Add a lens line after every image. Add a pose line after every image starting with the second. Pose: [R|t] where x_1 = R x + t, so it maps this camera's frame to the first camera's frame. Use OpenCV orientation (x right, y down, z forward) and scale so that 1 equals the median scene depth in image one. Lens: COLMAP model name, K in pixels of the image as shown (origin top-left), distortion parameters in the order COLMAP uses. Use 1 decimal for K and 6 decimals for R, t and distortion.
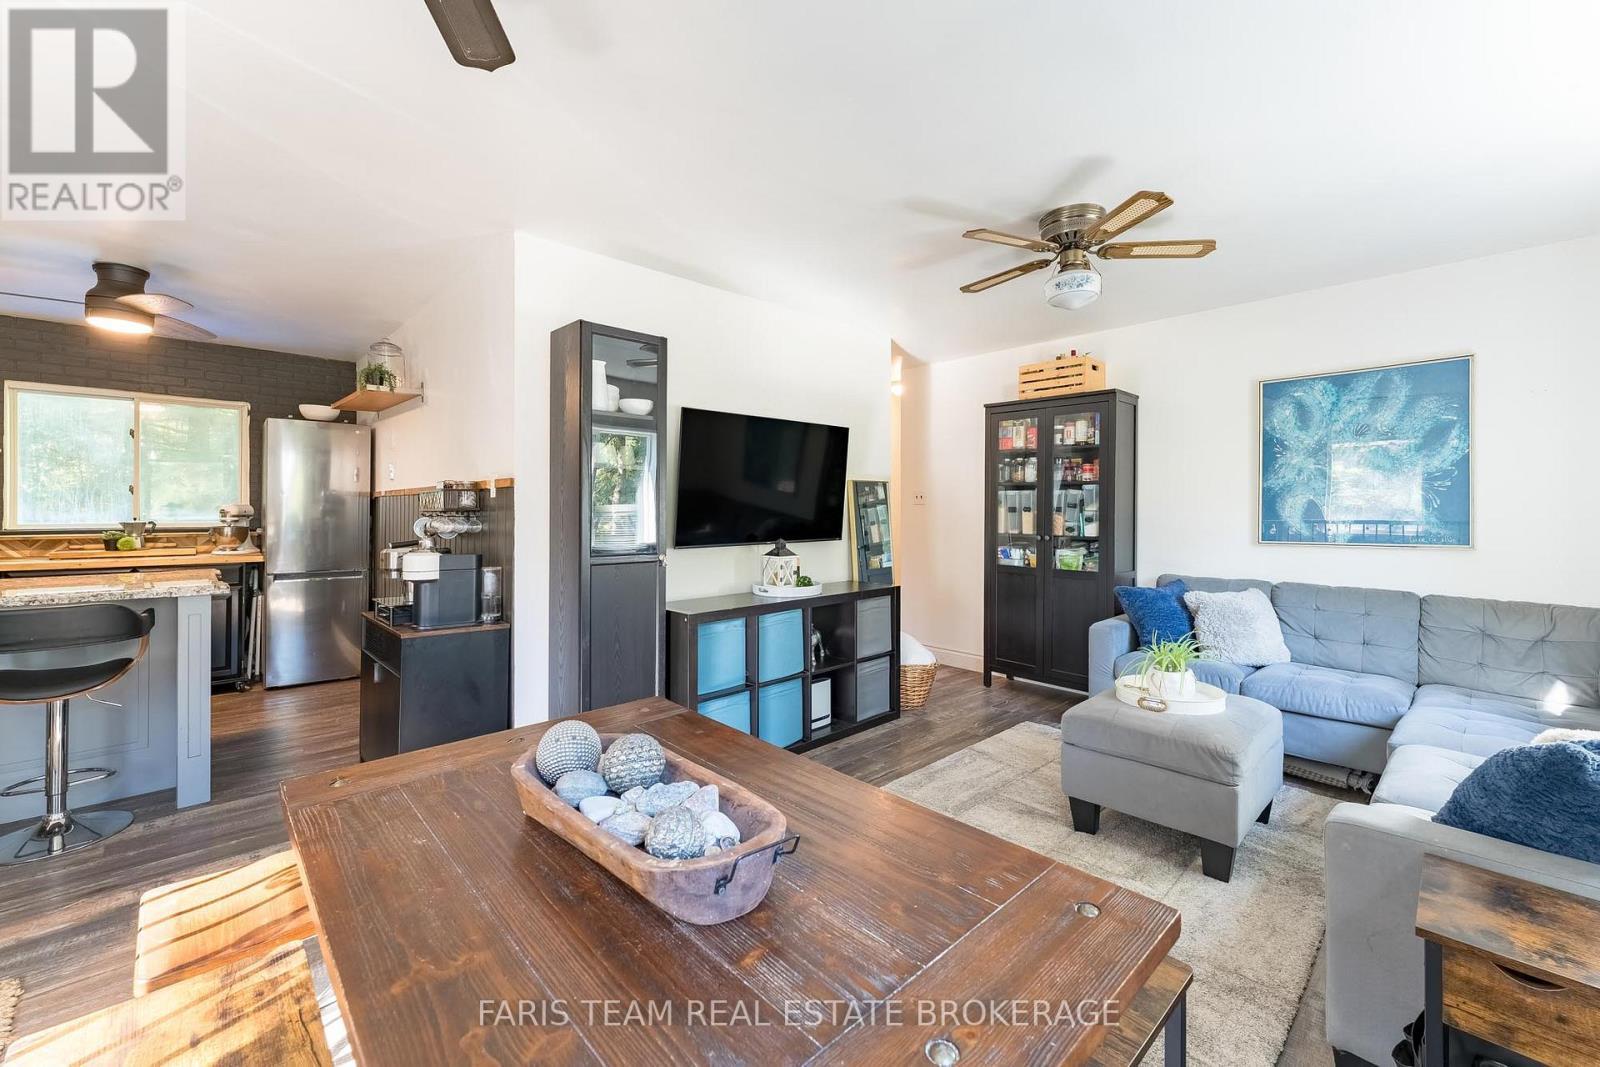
lens RADIAL K [[644.1, 0, 836.6], [0, 644.1, 510.4], [0, 0, 1]] dist [0.000500, 0.000415]
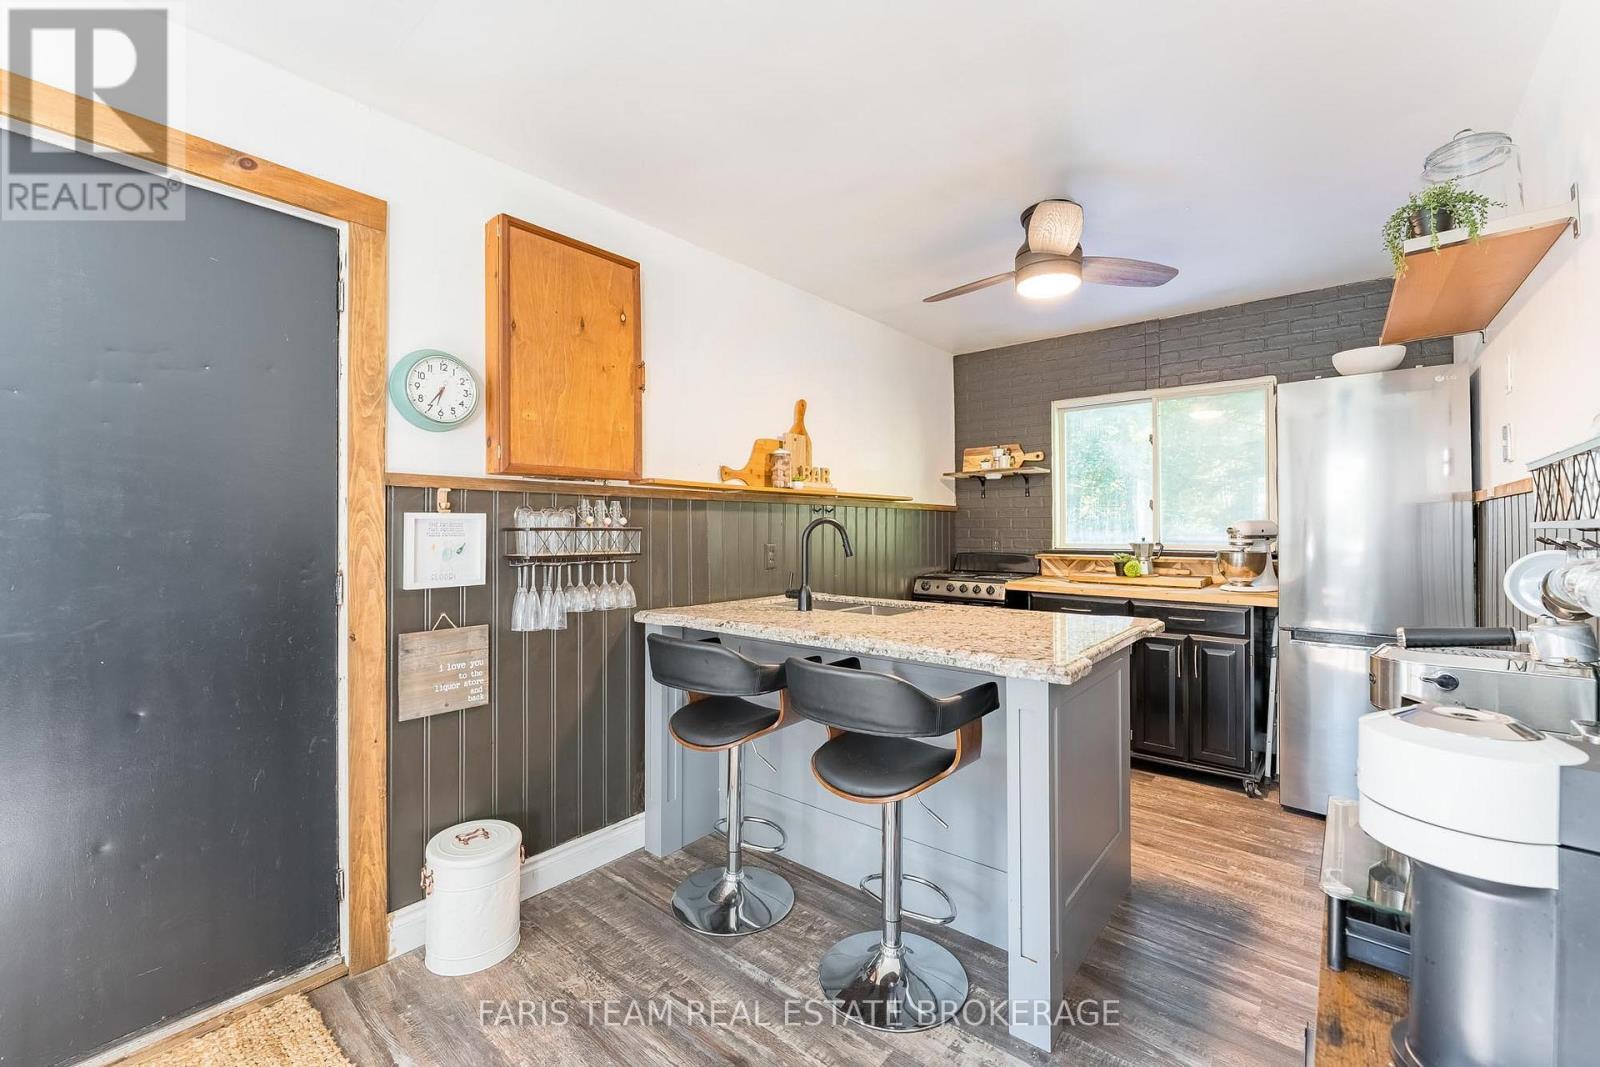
lens RADIAL K [[654.0, 0, 751.5], [0, 654.0, 523.9], [0, 0, 1]] dist [0.000900, 0.000240]
pose [[0.046800, -0.010590, -0.998848, -0.252554], [0.002763, 0.999941, -0.010472, 0.000649], [0.998900, -0.002270, 0.046827, 0.436663]]
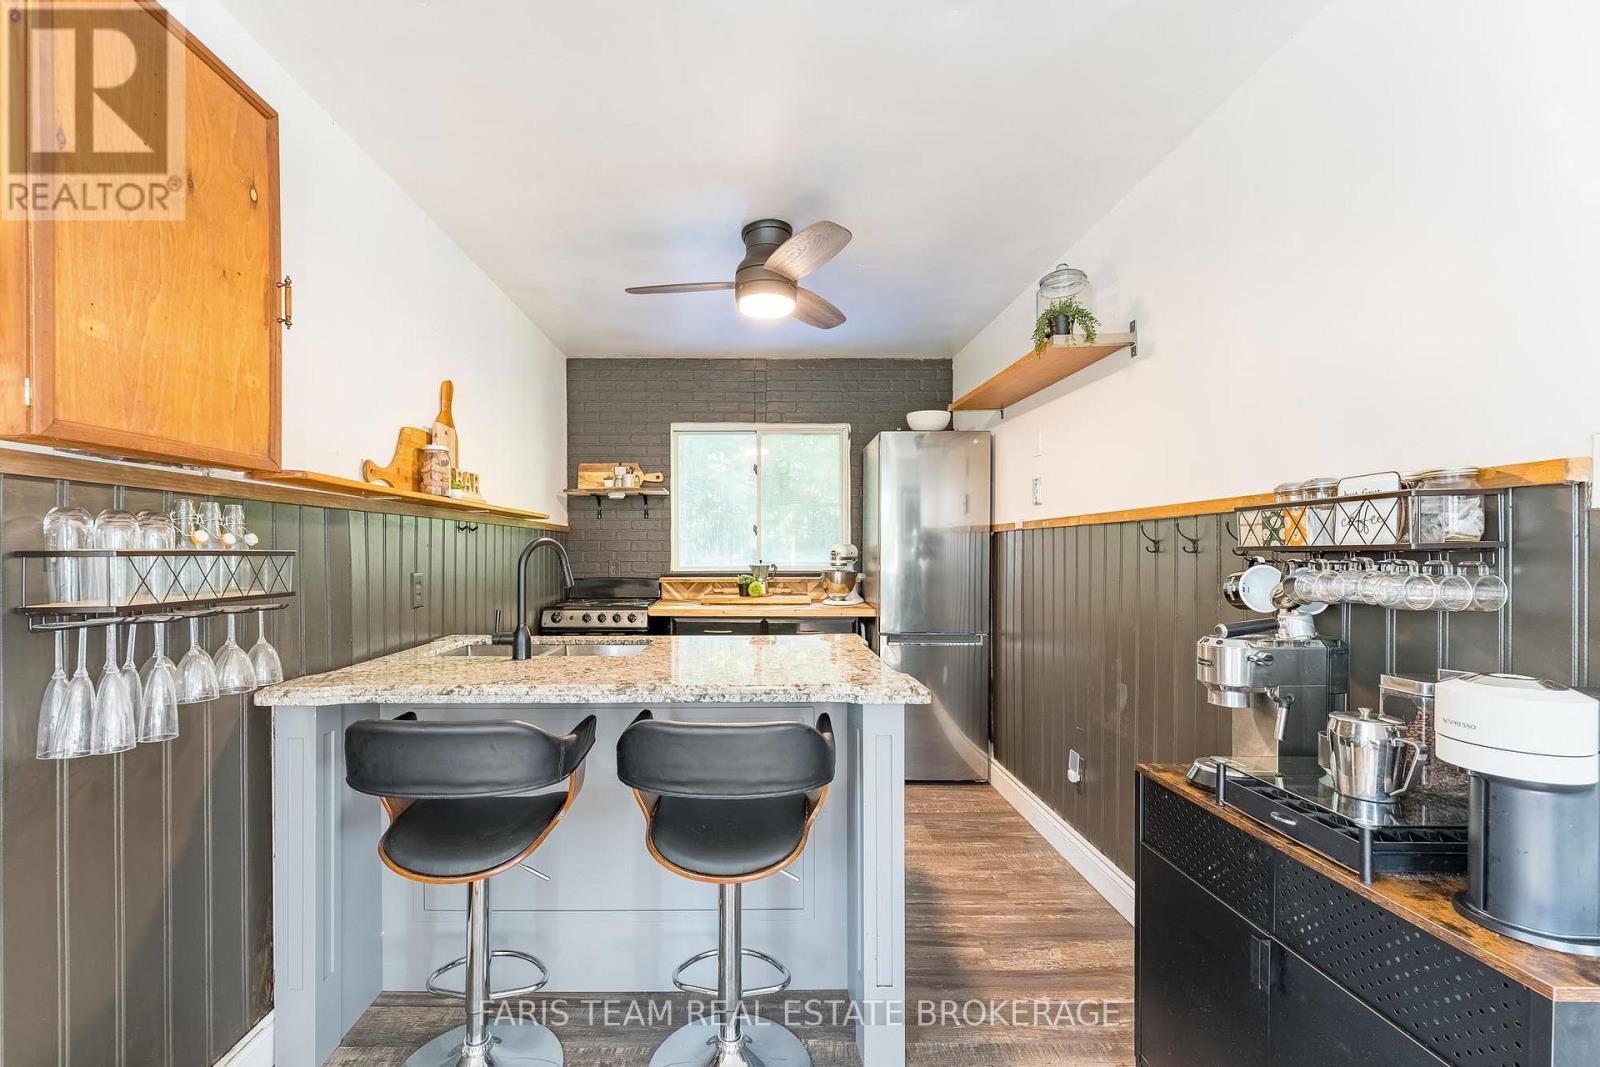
lens RADIAL K [[704.7, 0, 751.9], [0, 704.7, 549.8], [0, 0, 1]] dist [-0.002677, -0.000357]
pose [[0.699945, -0.006098, -0.714170, -0.379797], [0.005611, 0.999980, -0.003040, 0.000008], [0.714174, -0.001879, 0.699965, 0.291056]]
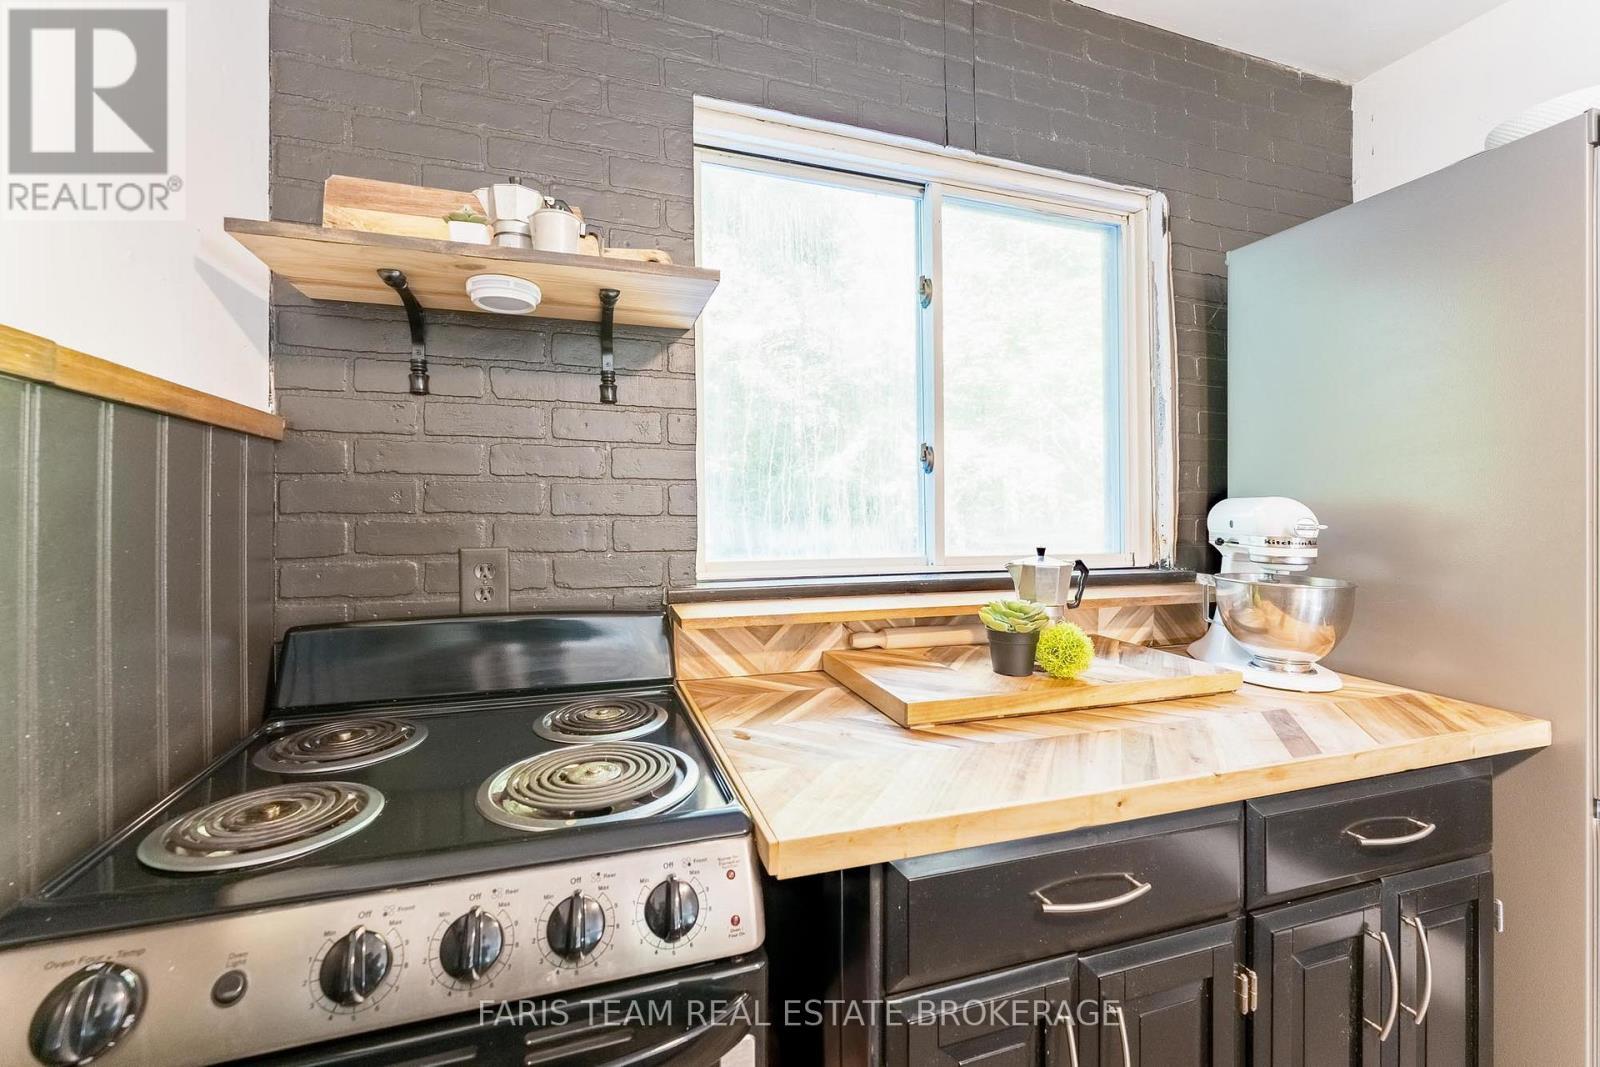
lens RADIAL K [[723.3, 0, 870.0], [0, 723.3, 512.0], [0, 0, 1]] dist [0.000348, 0.000056]
pose [[0.913272, -0.004420, -0.407325, -0.998207], [0.002205, 0.999980, -0.005907, -0.002218], [0.407343, 0.004497, 0.913264, 0.668620]]
